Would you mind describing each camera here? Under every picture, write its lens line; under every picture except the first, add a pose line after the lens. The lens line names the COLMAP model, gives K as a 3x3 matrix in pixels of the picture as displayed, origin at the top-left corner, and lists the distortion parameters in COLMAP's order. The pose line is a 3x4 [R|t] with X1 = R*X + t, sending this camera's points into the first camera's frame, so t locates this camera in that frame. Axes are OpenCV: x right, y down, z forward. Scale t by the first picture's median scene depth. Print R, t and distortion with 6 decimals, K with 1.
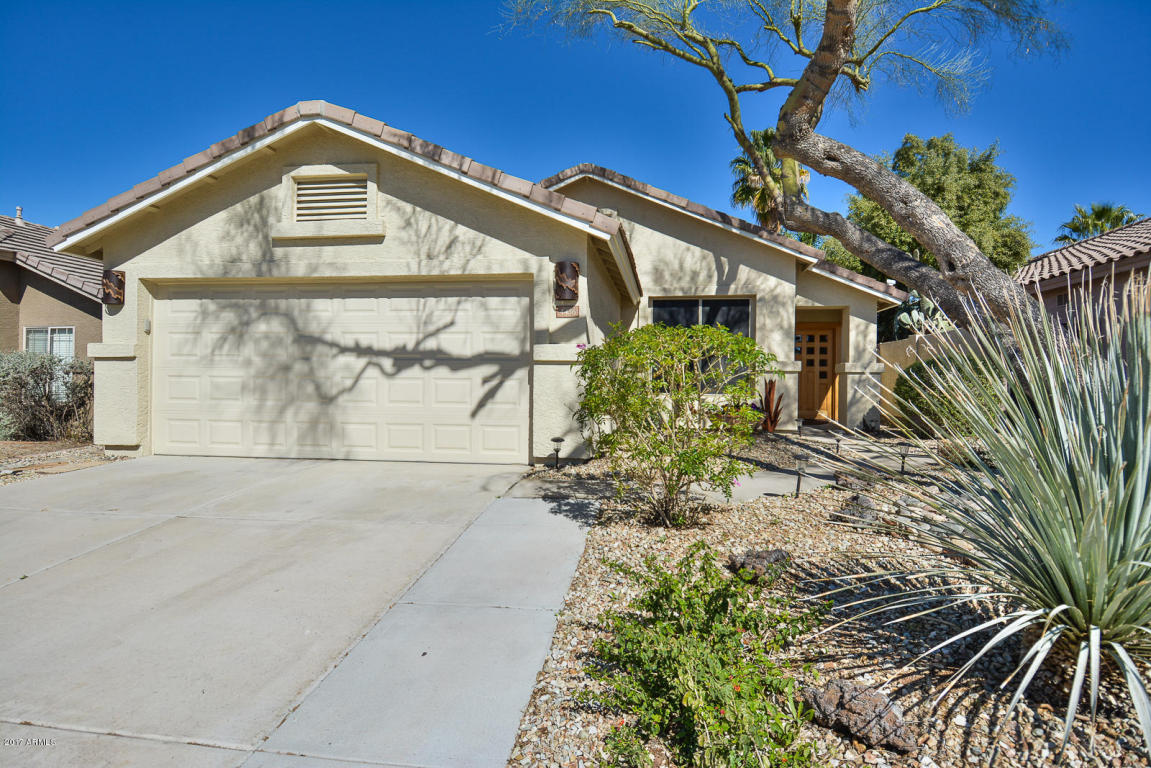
lens RADIAL K [[595.7, 0, 580.0], [0, 595.7, 384.5], [0, 0, 1]] dist [0.021010, -0.030150]
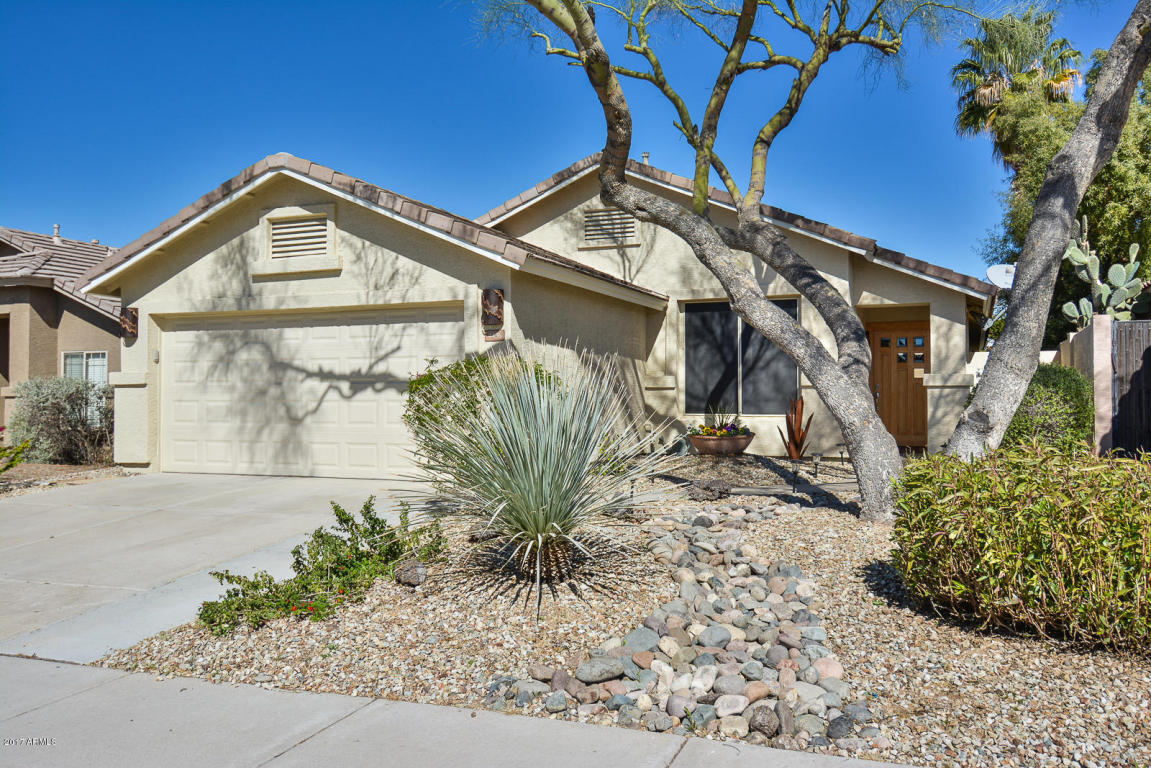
lens RADIAL K [[906.7, 0, 574.0], [0, 906.7, 387.9], [0, 0, 1]] dist [-0.000468, 0.014989]
pose [[0.970213, -0.014305, -0.241832, 0.463622], [0.009994, 0.999769, -0.019045, 0.001403], [0.242049, 0.016061, 0.970131, -0.474358]]
